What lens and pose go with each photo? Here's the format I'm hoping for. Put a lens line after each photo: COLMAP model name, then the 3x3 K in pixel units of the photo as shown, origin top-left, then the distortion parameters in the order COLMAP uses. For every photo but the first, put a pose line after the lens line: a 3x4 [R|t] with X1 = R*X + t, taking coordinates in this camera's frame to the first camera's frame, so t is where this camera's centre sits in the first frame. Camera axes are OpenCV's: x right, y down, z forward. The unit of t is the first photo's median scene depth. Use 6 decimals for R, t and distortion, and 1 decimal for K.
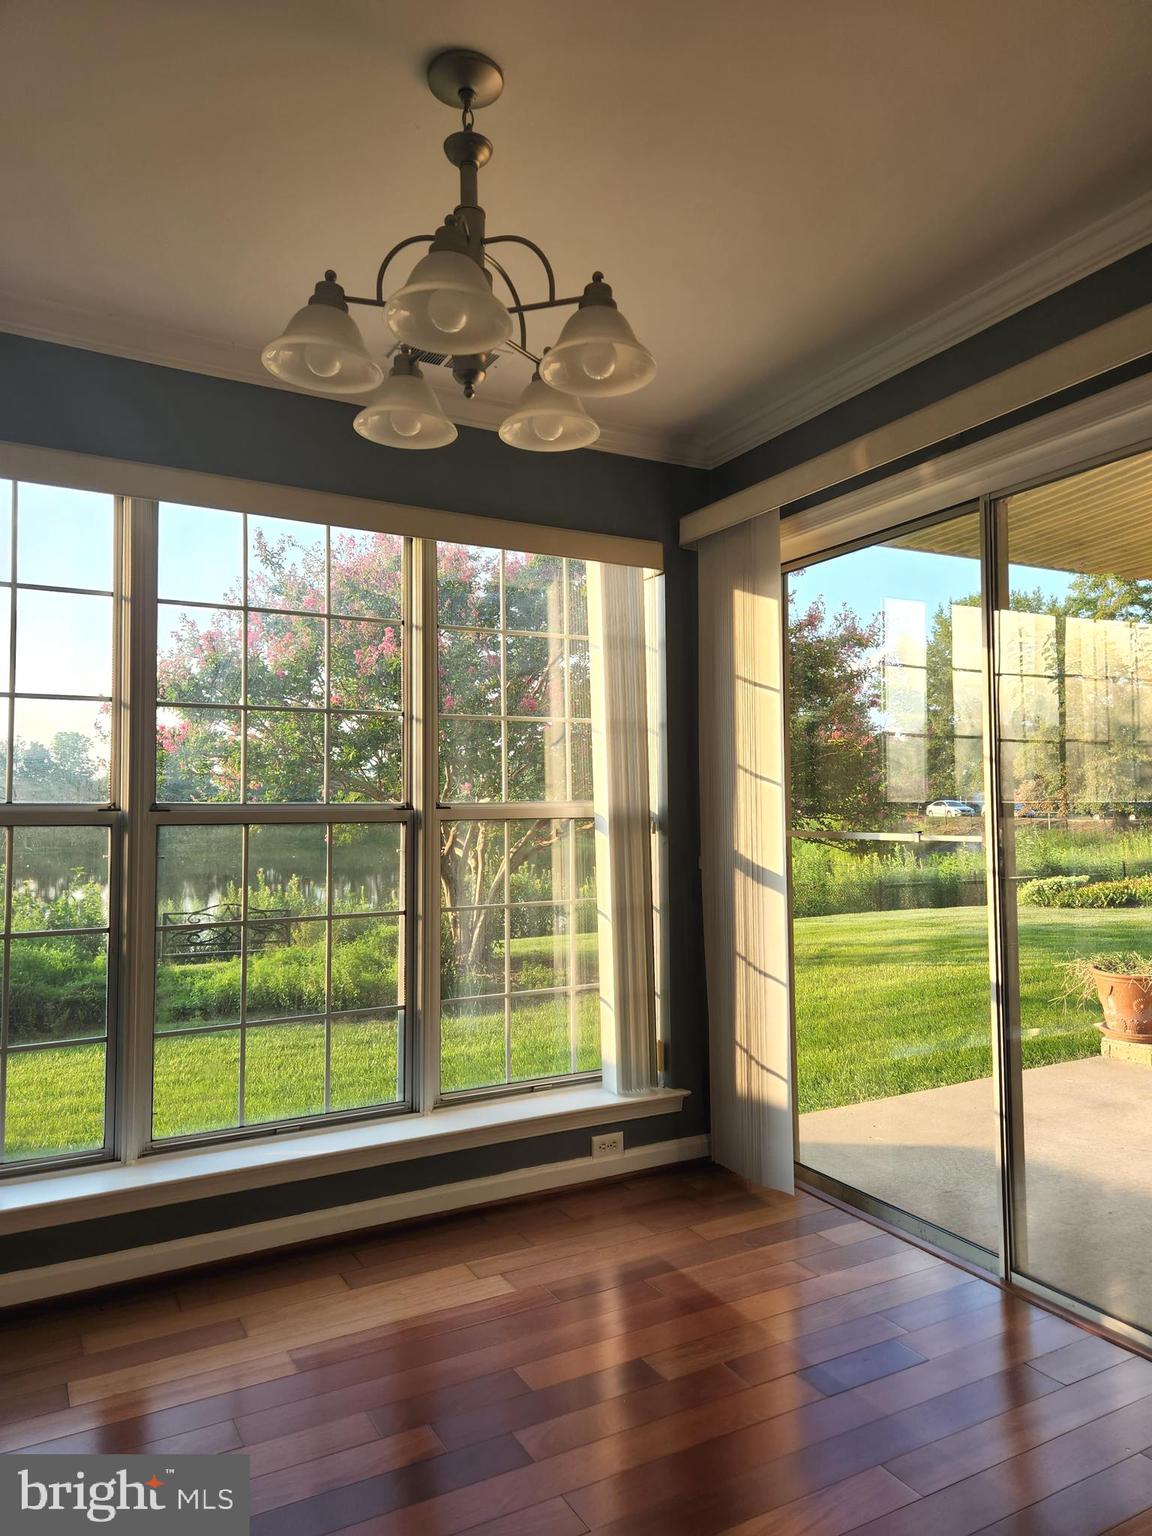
lens RADIAL K [[1022.8, 0, 576.0], [0, 1022.8, 768.0], [0, 0, 1]] dist [0.080789, -0.003734]
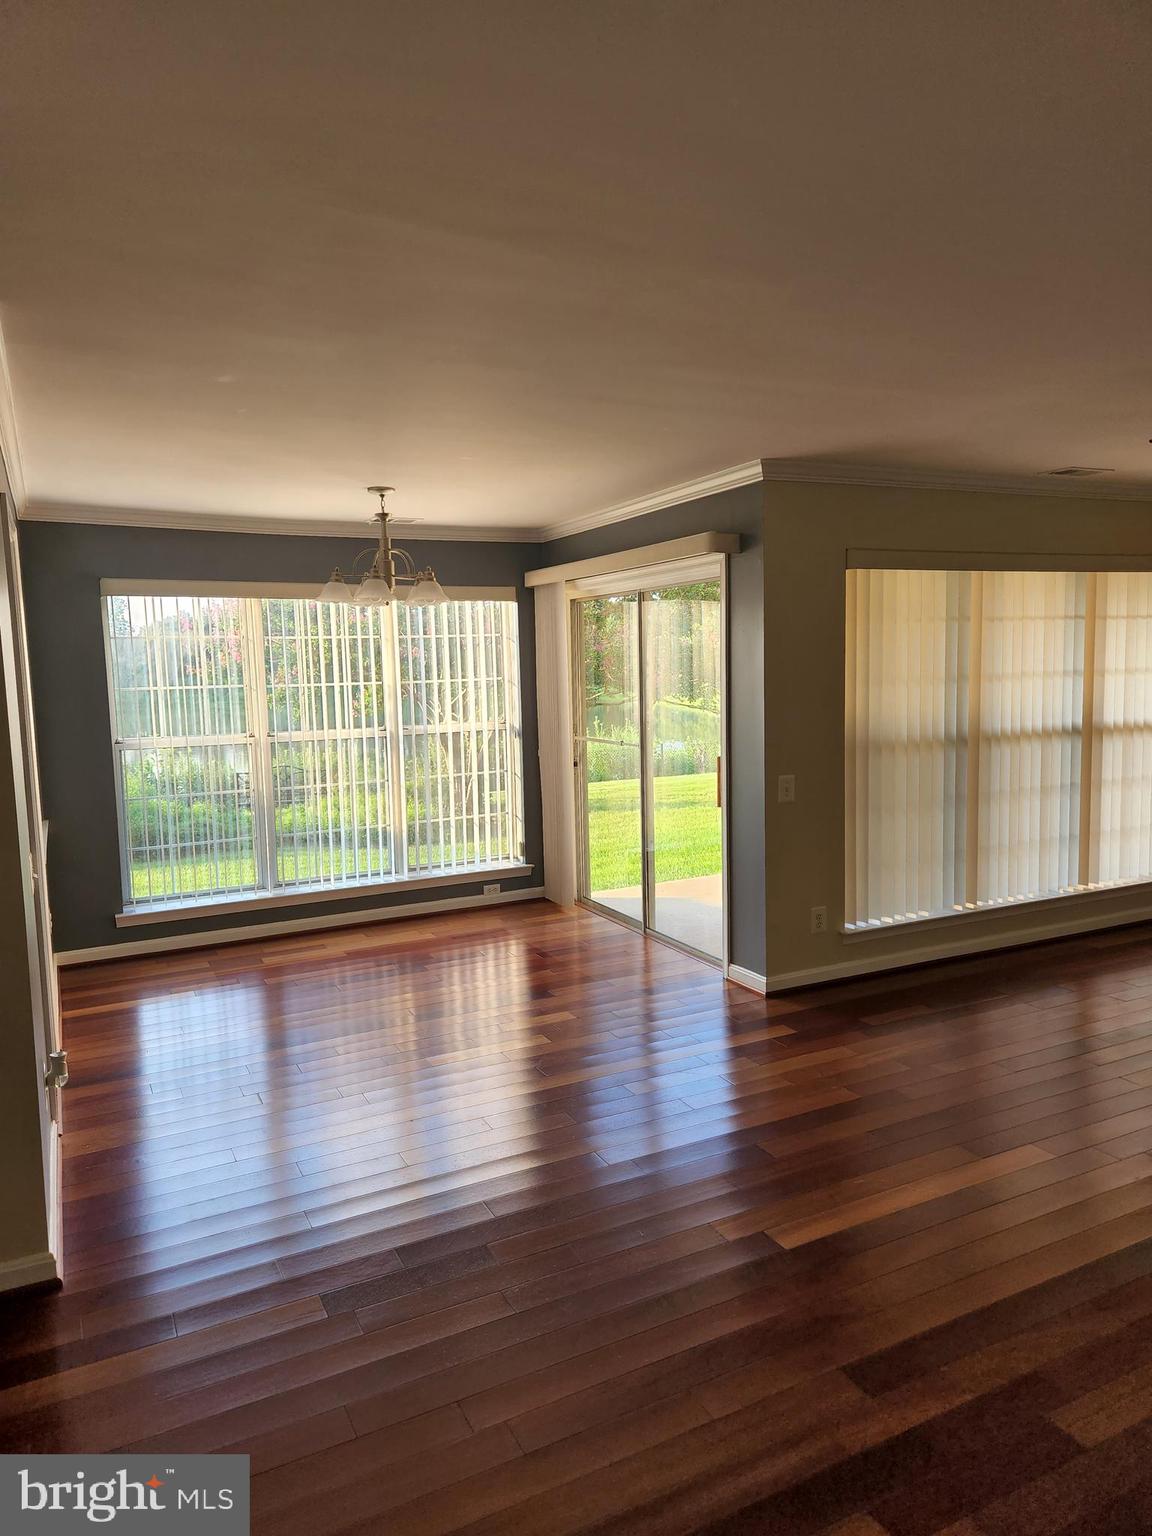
lens RADIAL K [[1022.8, 0, 576.0], [0, 1022.8, 768.0], [0, 0, 1]] dist [0.080789, -0.003734]
pose [[0.999235, -0.012225, -0.037139, 0.278415], [0.017902, 0.987501, 0.156591, -0.194682], [0.034760, -0.157136, 0.986965, -0.984298]]
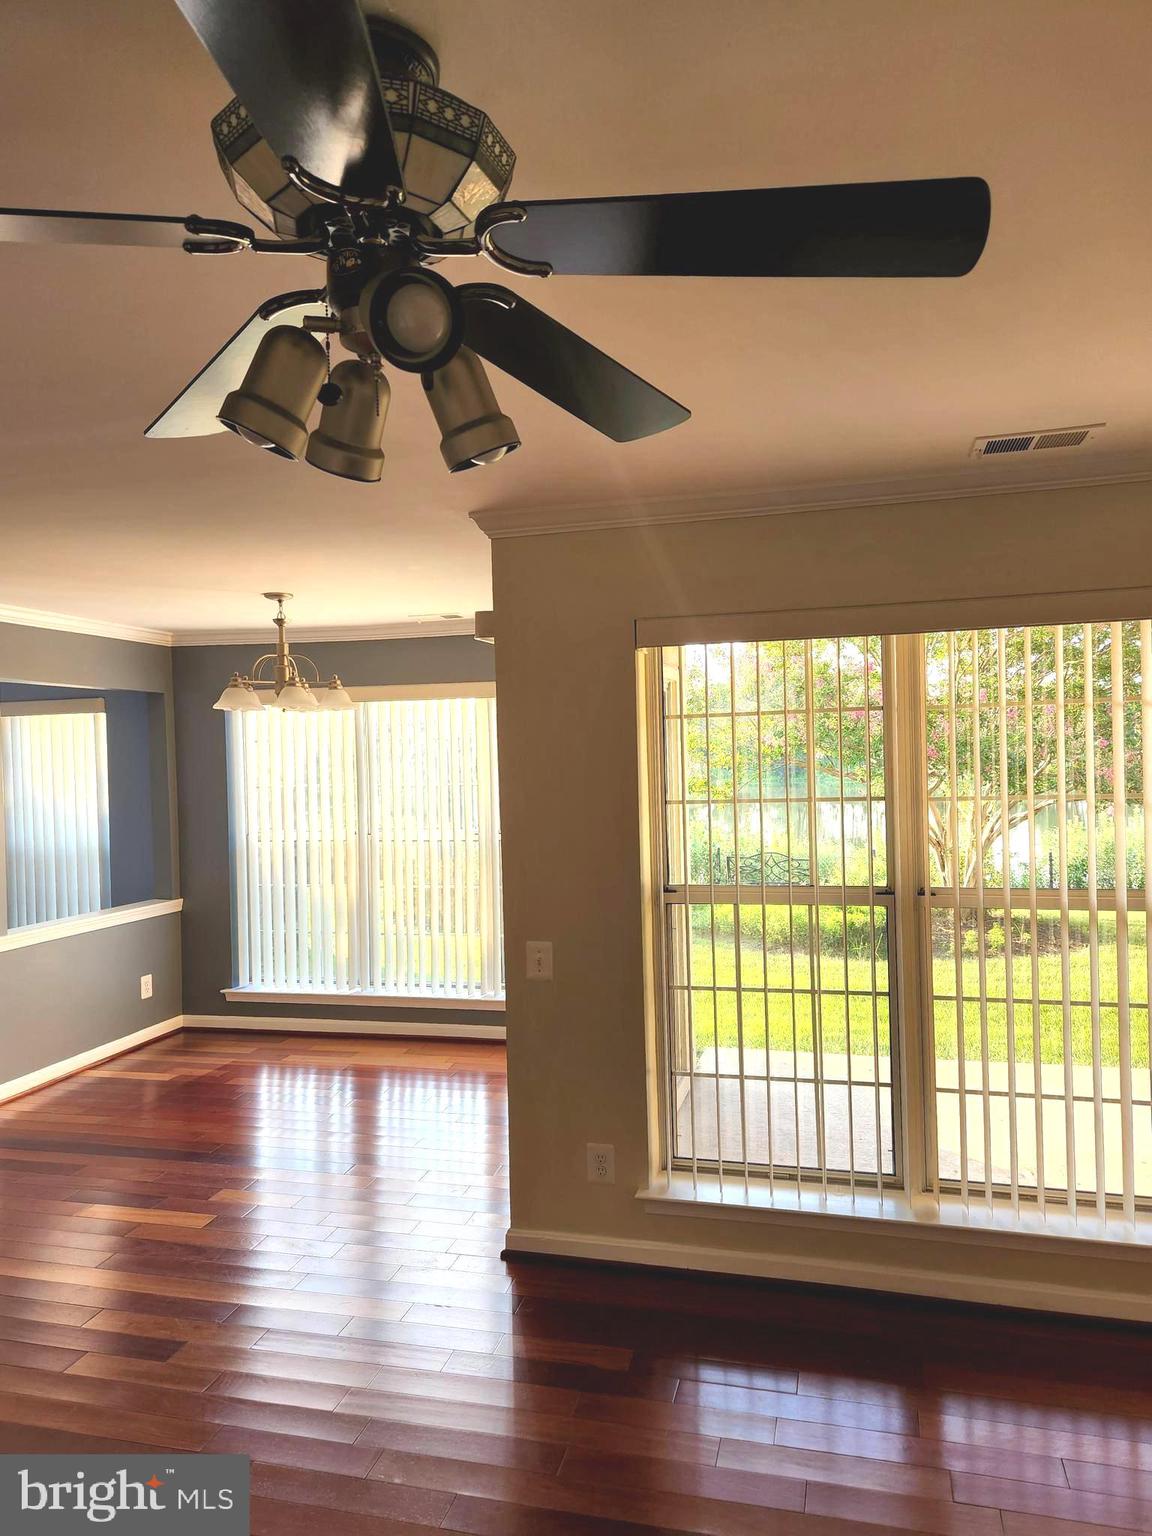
lens RADIAL K [[1022.8, 0, 576.0], [0, 1022.8, 768.0], [0, 0, 1]] dist [0.080789, -0.003734]
pose [[0.721241, -0.000092, -0.692684, 1.271025], [0.055100, 0.996839, 0.057239, -0.180877], [0.690489, -0.079450, 0.718966, -0.233611]]
